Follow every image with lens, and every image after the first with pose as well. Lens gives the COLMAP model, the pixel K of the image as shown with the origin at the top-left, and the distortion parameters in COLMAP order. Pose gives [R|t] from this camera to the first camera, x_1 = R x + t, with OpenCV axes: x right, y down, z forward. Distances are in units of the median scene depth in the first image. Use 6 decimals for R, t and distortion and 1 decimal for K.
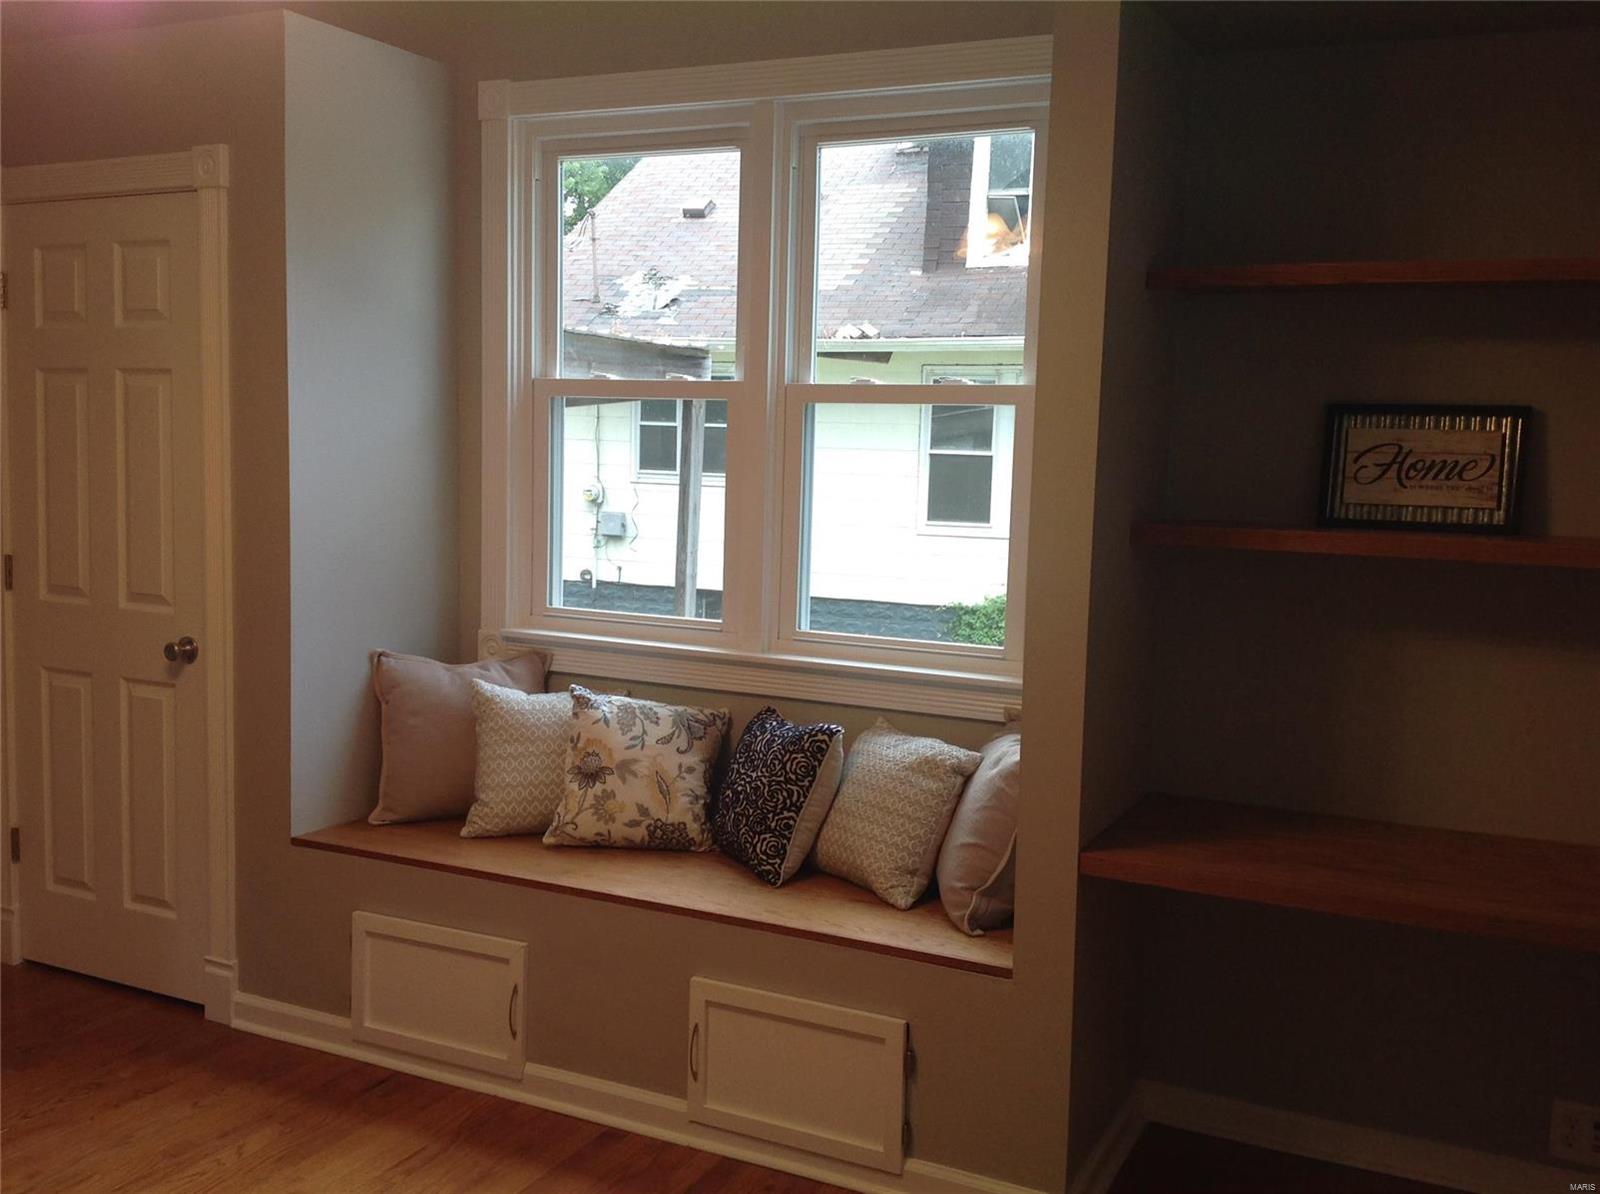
lens RADIAL K [[1515.9, 0, 793.4], [0, 1515.9, 602.8], [0, 0, 1]] dist [0.195787, -0.503761]
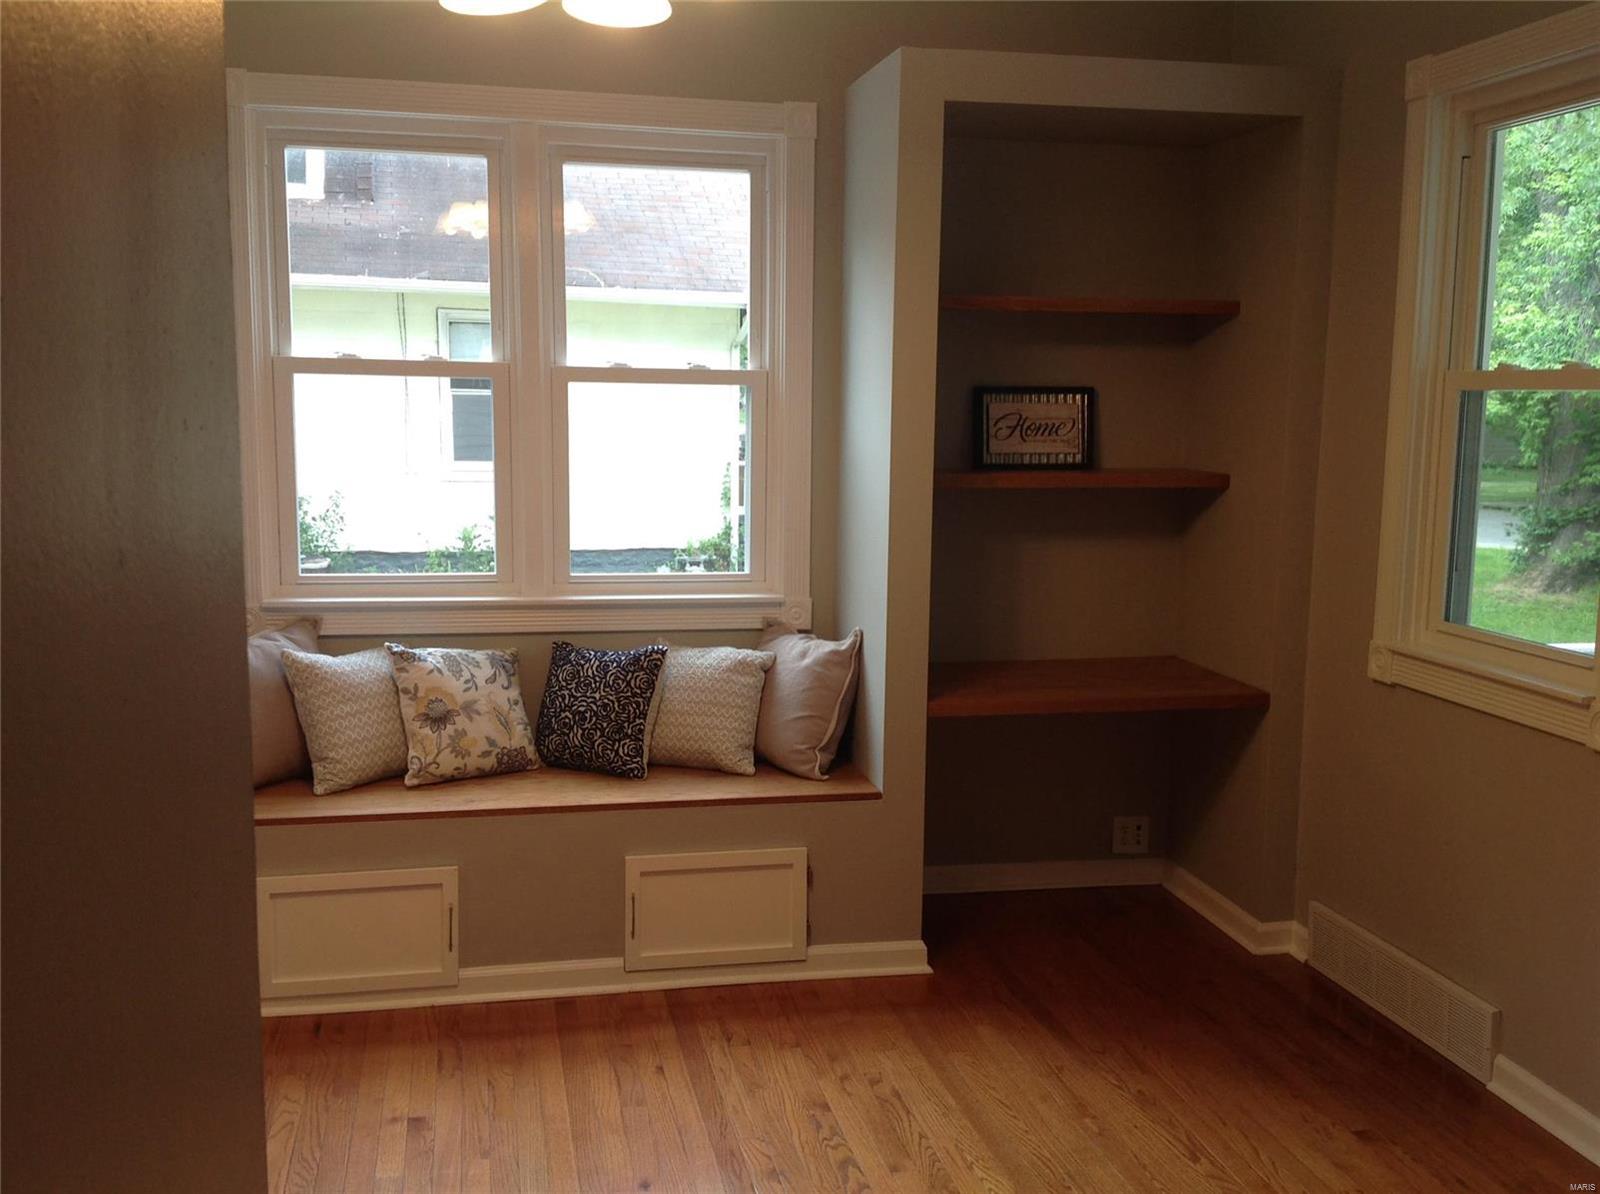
lens RADIAL K [[1515.9, 0, 793.4], [0, 1515.9, 602.8], [0, 0, 1]] dist [0.195787, -0.503761]
pose [[0.786215, -0.100865, 0.609666, -0.636446], [0.071737, 0.994816, 0.072074, -0.036093], [-0.613775, -0.012930, 0.789375, -0.049365]]
